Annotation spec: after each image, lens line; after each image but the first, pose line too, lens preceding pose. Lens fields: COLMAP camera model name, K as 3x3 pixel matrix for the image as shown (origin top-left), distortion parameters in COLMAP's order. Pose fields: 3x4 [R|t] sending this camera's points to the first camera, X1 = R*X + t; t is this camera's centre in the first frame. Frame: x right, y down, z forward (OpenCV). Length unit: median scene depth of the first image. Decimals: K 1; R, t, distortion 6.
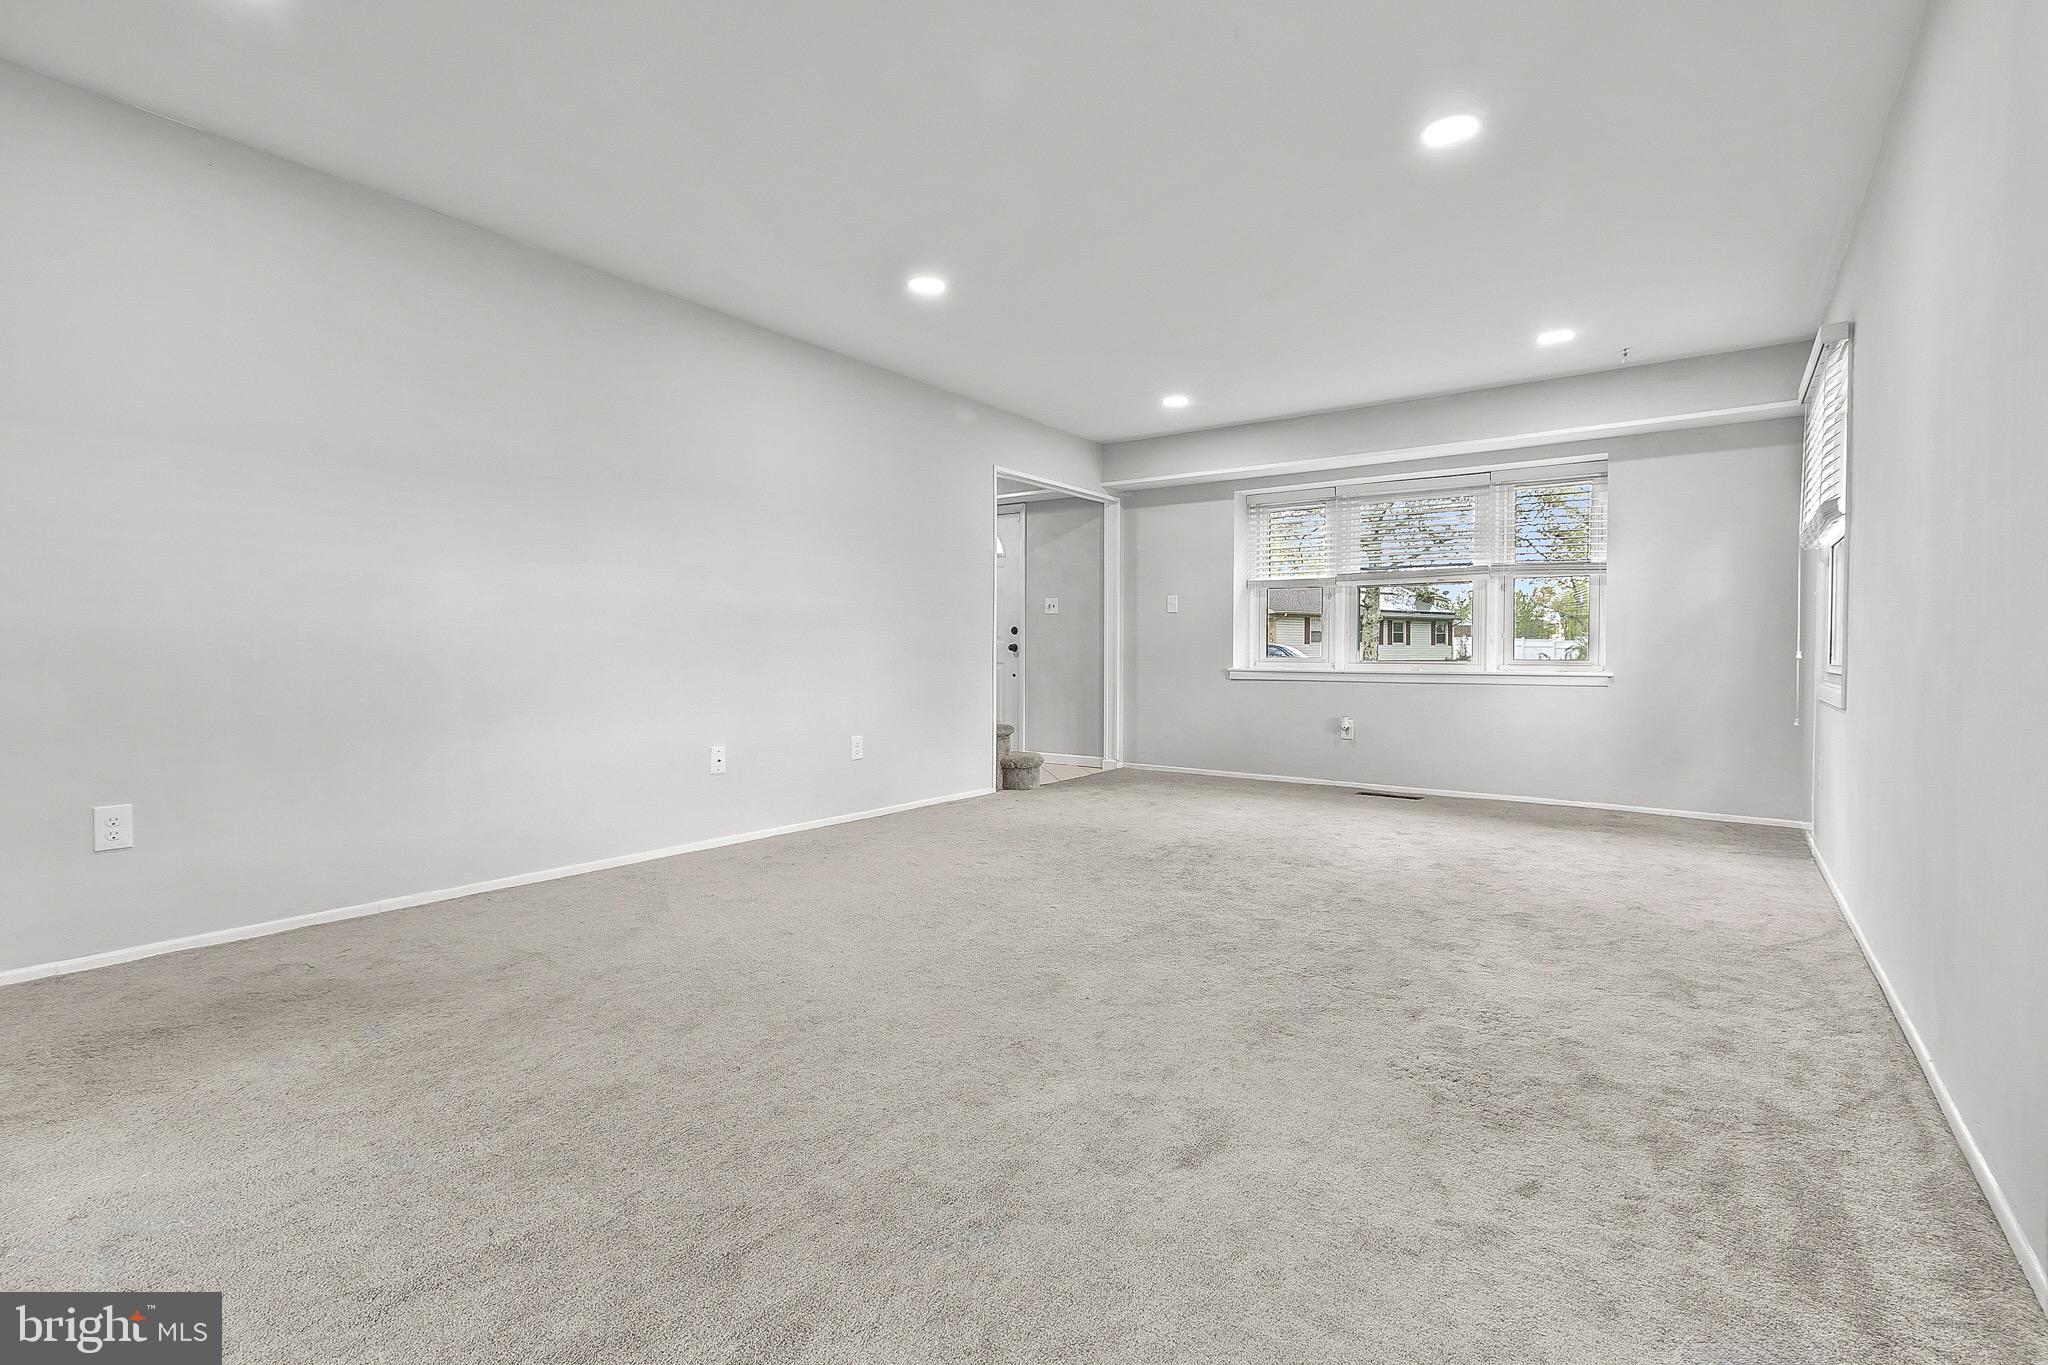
lens RADIAL K [[947.4, 0, 1034.8], [0, 947.4, 649.2], [0, 0, 1]] dist [0.000862, 0.000064]
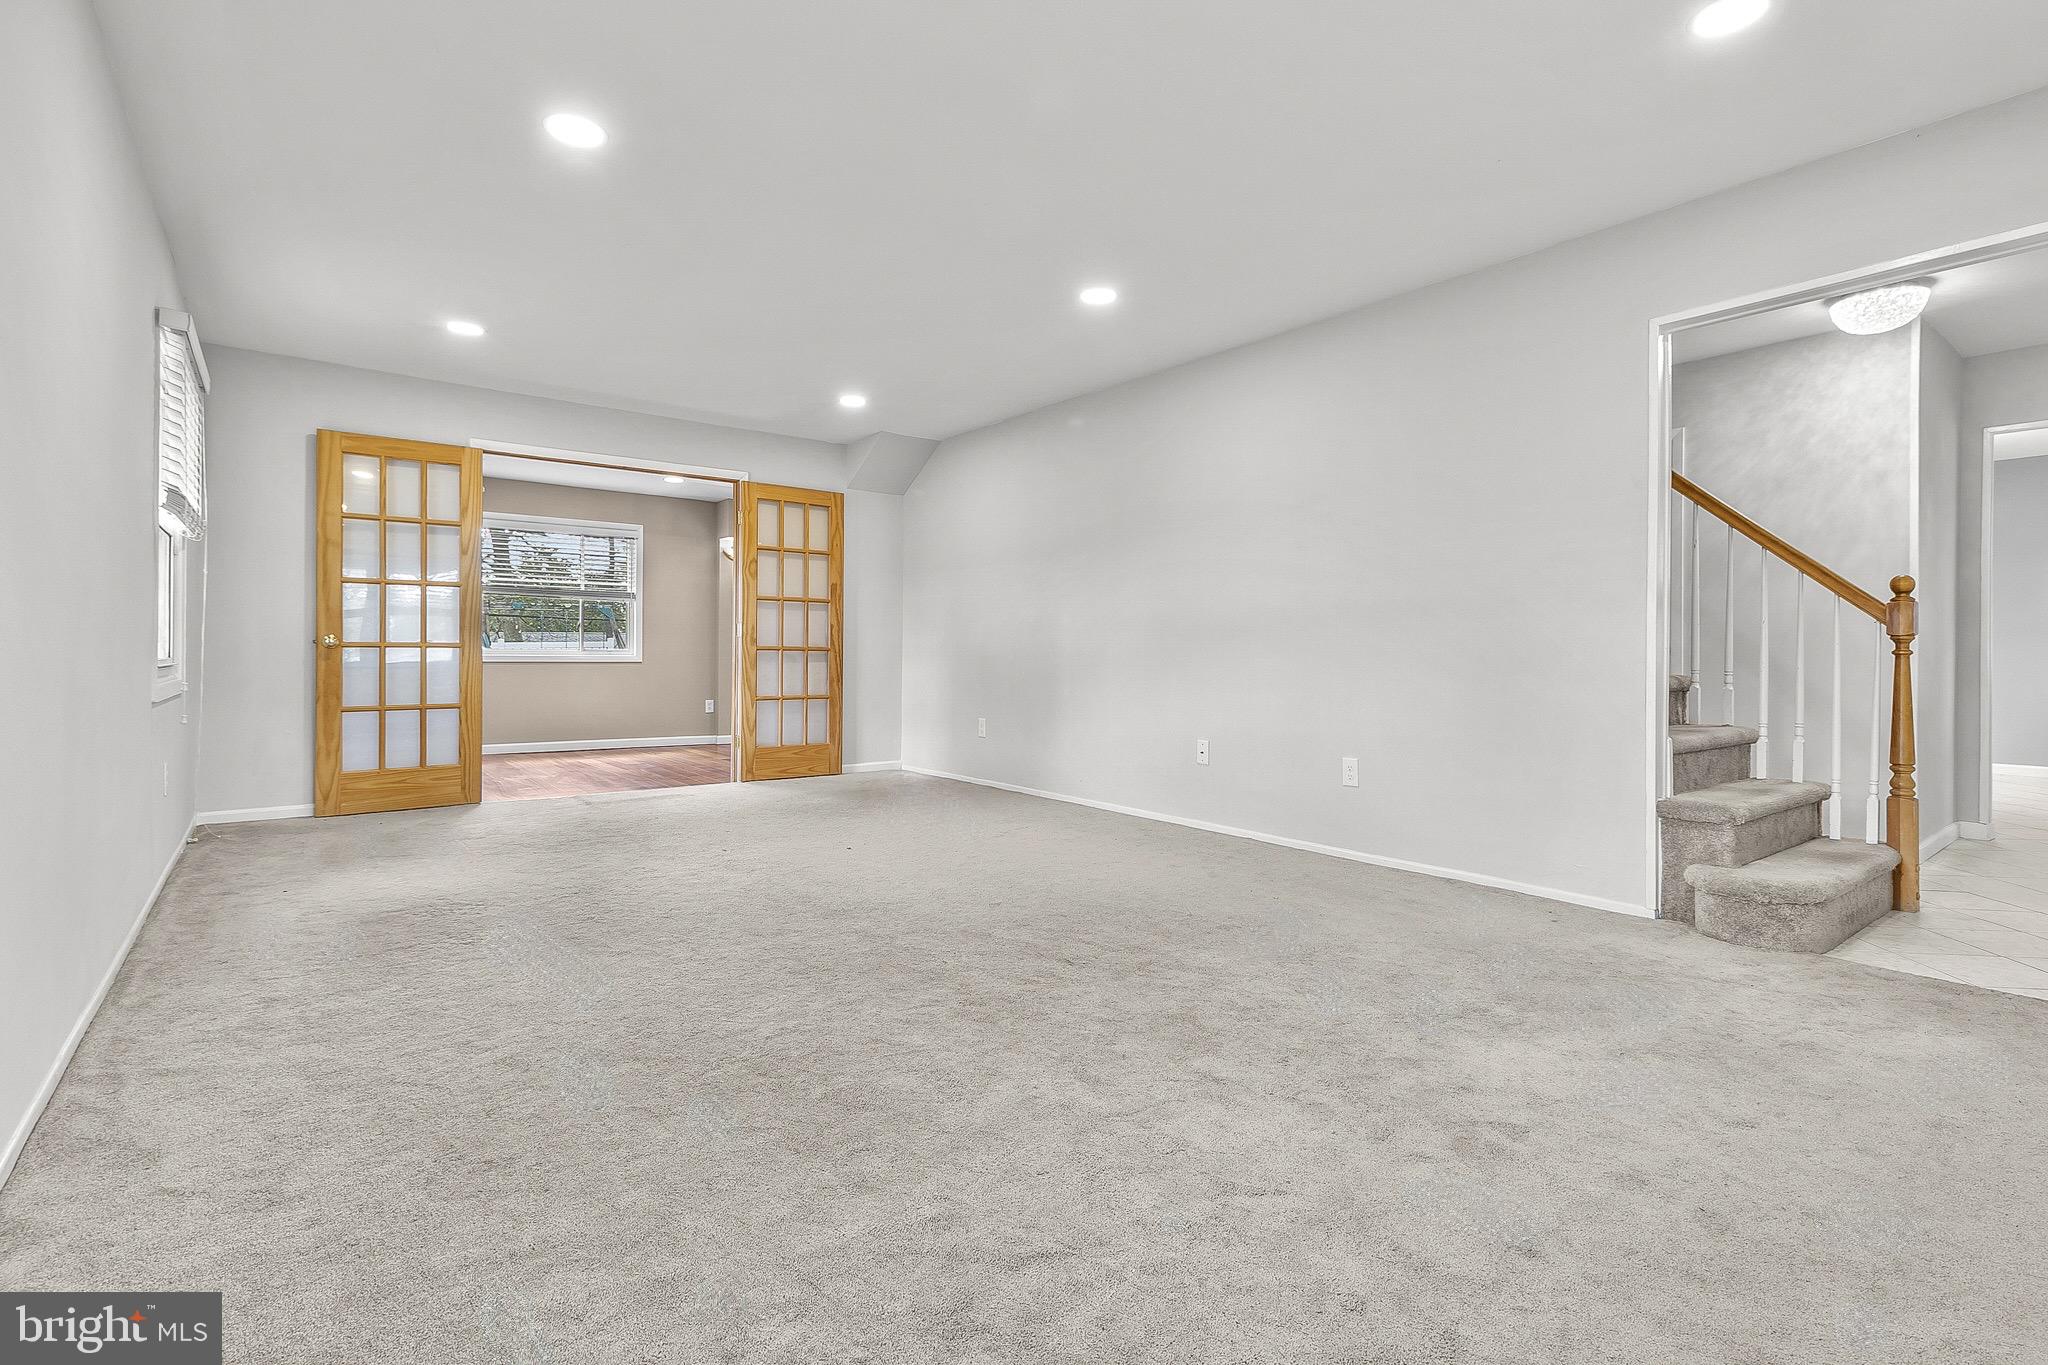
lens RADIAL K [[947.4, 0, 1034.8], [0, 947.4, 649.2], [0, 0, 1]] dist [0.000862, 0.000064]
pose [[-0.284075, -0.012359, -0.958722, 0.807075], [-0.008655, 0.999909, -0.010326, 0.007930], [0.958763, 0.005365, -0.284156, 1.128679]]
